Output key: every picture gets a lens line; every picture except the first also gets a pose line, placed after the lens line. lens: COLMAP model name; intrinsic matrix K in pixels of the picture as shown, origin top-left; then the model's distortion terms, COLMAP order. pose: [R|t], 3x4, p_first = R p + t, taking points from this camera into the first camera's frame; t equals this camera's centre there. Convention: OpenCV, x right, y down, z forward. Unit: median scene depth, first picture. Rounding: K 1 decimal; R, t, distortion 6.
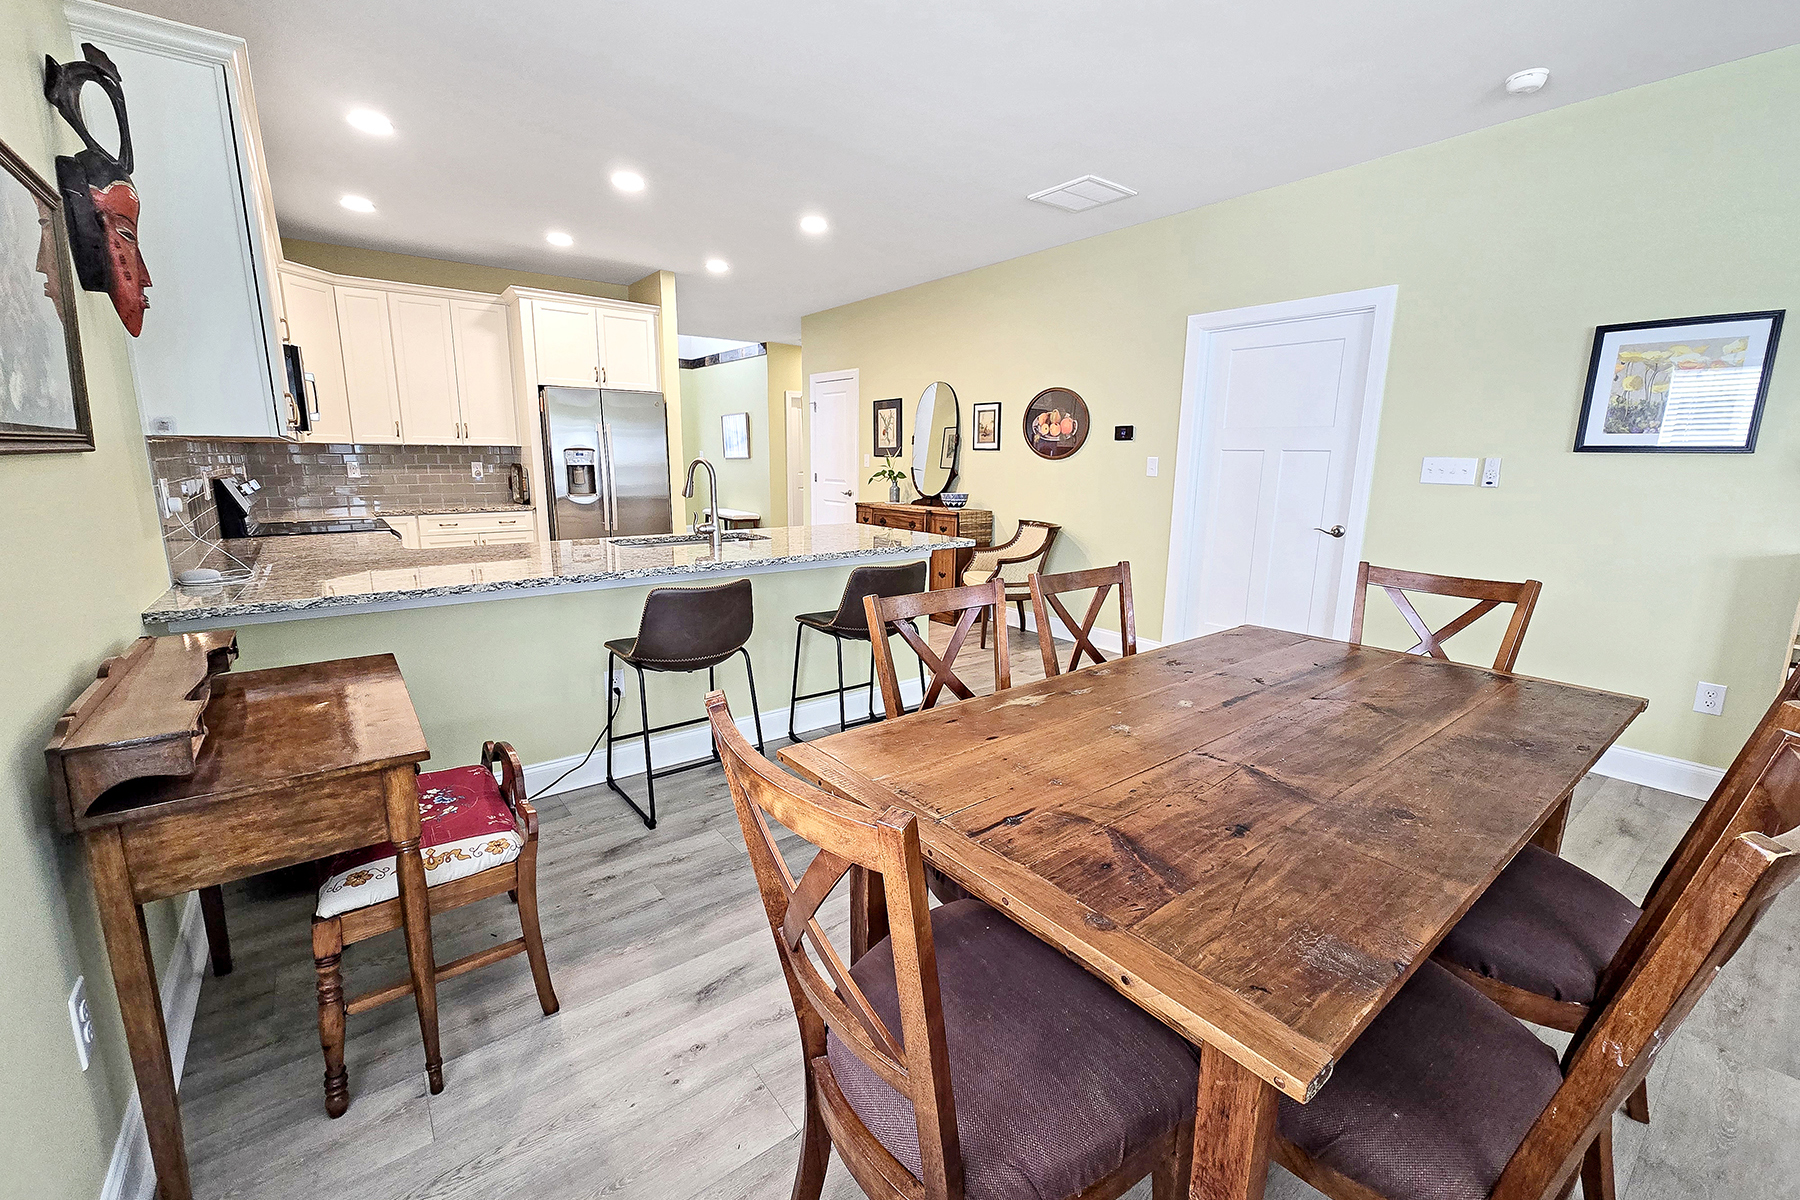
lens RADIAL K [[736.5, 0, 897.6], [0, 736.5, 604.4], [0, 0, 1]] dist [0.002378, 0.000147]
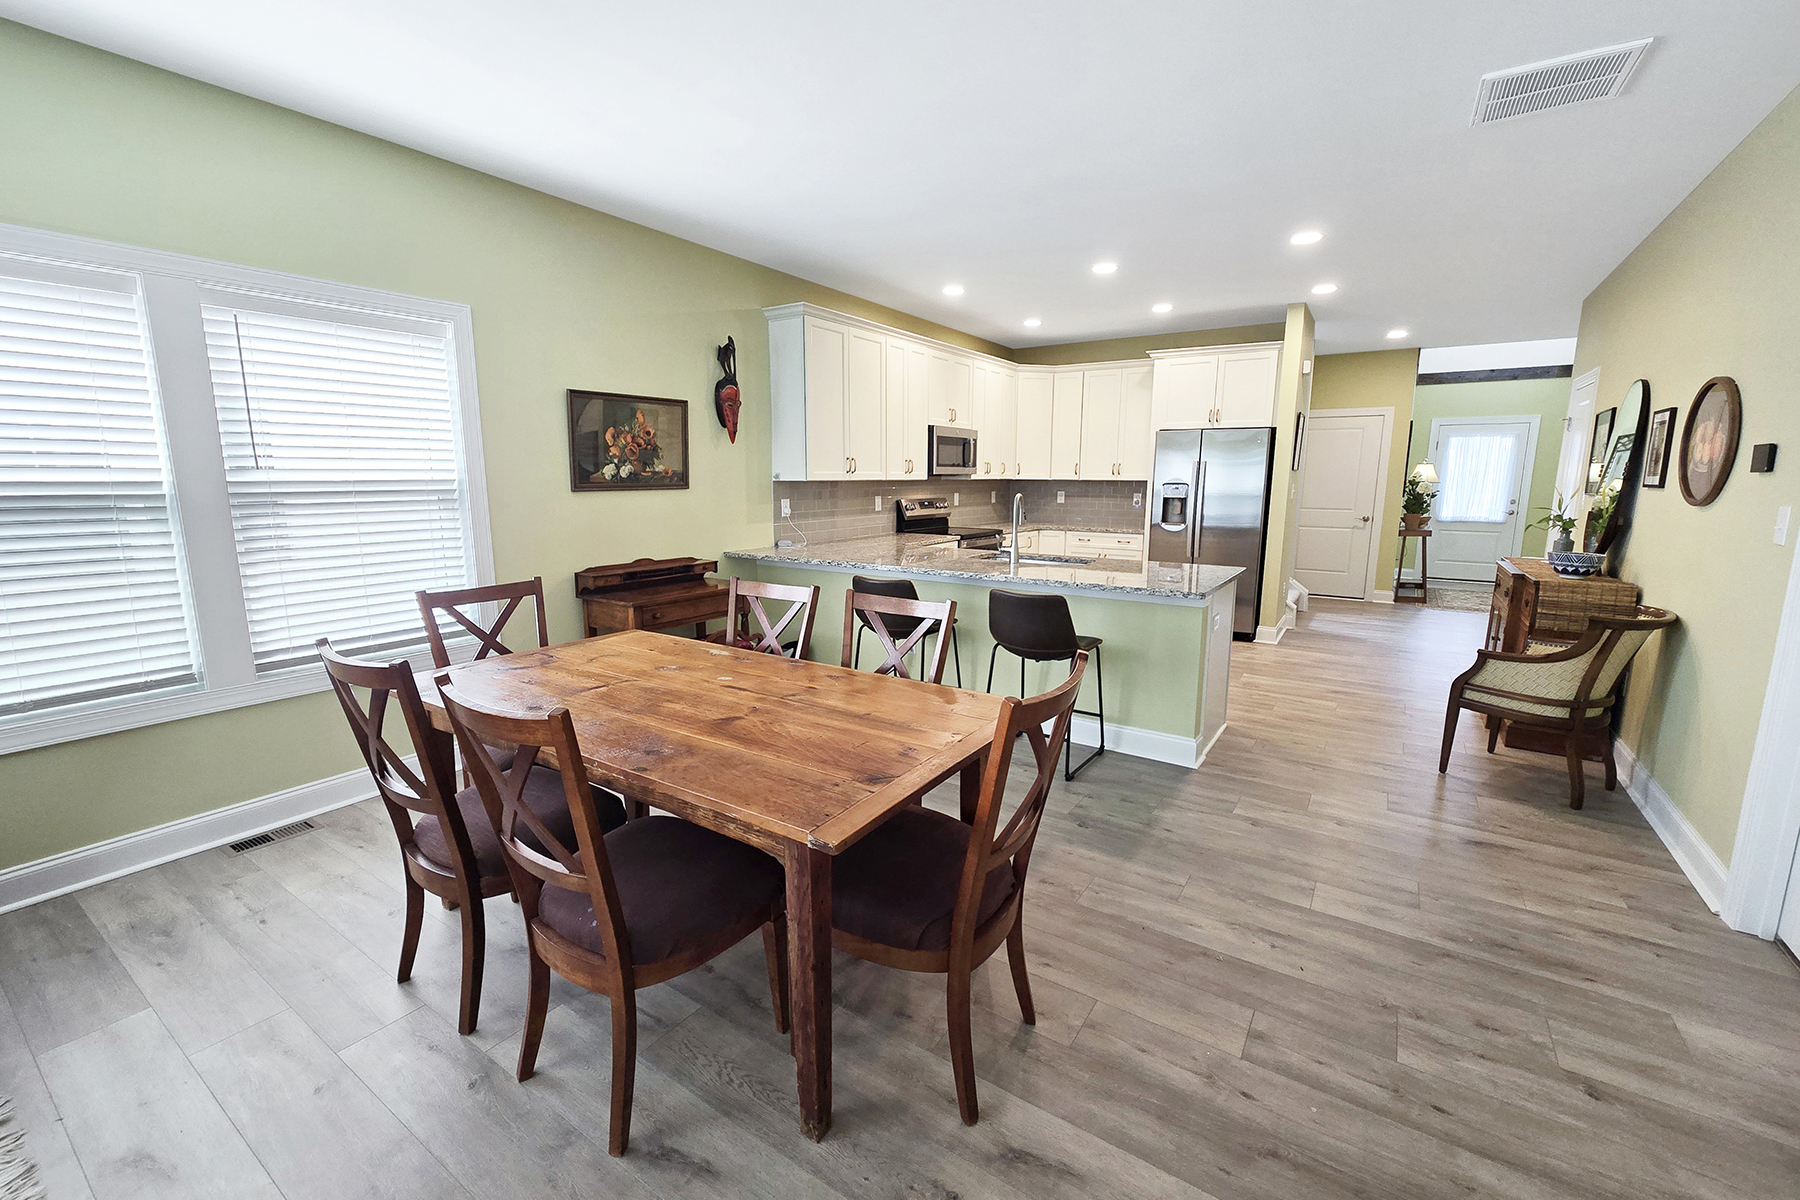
lens RADIAL K [[740.7, 0, 898.7], [0, 740.7, 598.0], [0, 0, 1]] dist [0.000238, 0.000301]
pose [[0.323864, 0.149470, -0.934222, 0.531614], [-0.192532, 0.977191, 0.089601, -0.059365], [0.926306, 0.150849, 0.345255, 0.242097]]
